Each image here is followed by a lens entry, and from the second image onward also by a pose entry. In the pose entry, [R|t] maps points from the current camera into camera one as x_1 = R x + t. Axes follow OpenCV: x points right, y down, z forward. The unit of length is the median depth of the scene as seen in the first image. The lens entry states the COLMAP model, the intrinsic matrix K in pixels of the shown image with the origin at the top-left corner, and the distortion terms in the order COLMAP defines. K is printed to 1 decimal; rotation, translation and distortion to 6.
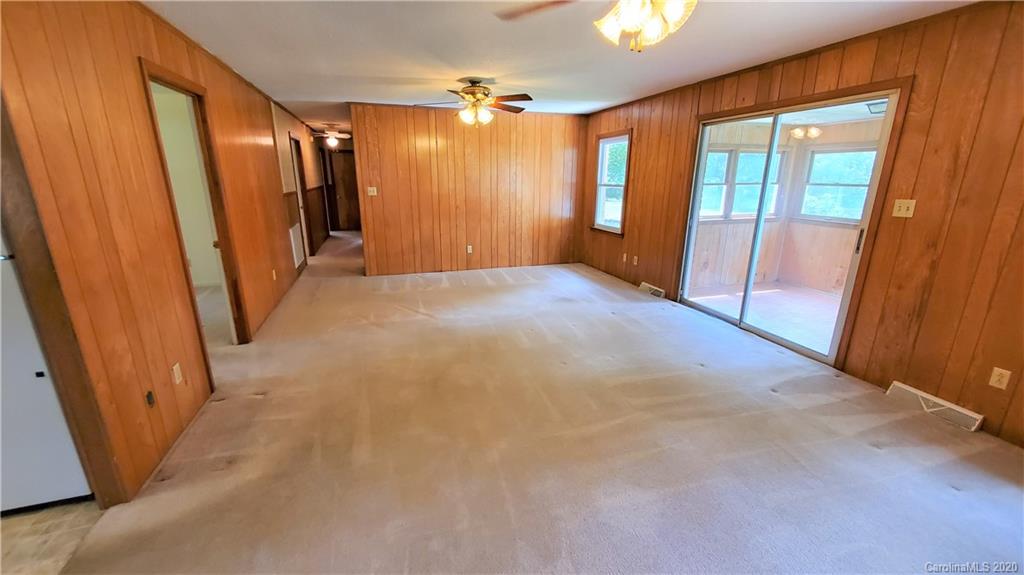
lens RADIAL K [[403.3, 0, 511.3], [0, 403.3, 289.2], [0, 0, 1]] dist [-0.000830, -0.001636]
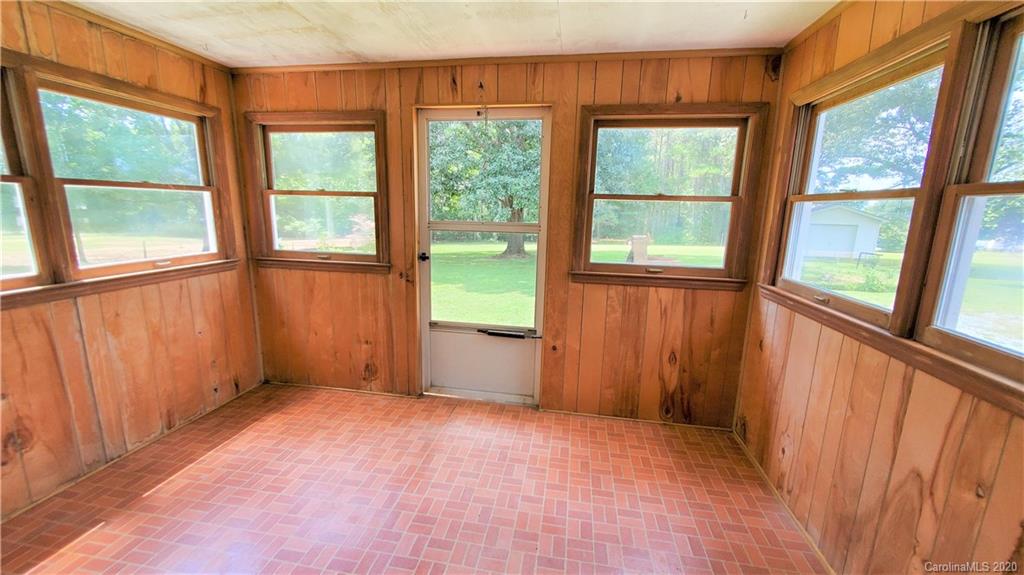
lens RADIAL K [[403.3, 0, 511.0], [0, 403.3, 287.7], [0, 0, 1]] dist [-0.000830, -0.001636]
pose [[0.450875, -0.161875, 0.877786, 0.484156], [0.219916, 0.973248, 0.066519, -0.132442], [-0.865071, 0.163047, 0.474412, 0.616603]]
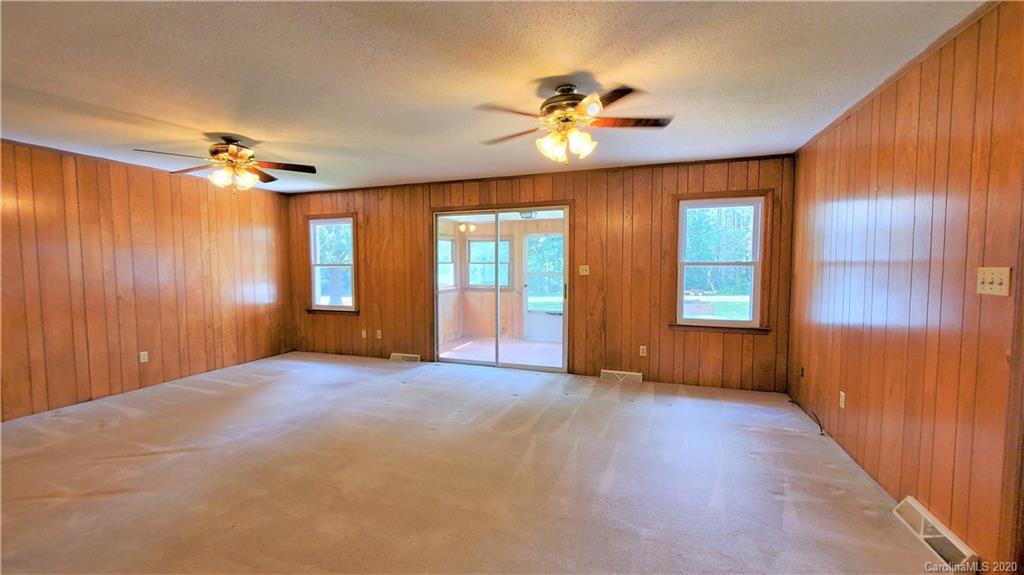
lens RADIAL K [[403.3, 0, 503.4], [0, 403.3, 289.4], [0, 0, 1]] dist [-0.000830, -0.001636]
pose [[0.606803, -0.052486, 0.793117, -0.349890], [0.218941, 0.970254, -0.103301, -0.007540], [-0.764104, 0.236329, 0.600245, 0.124372]]
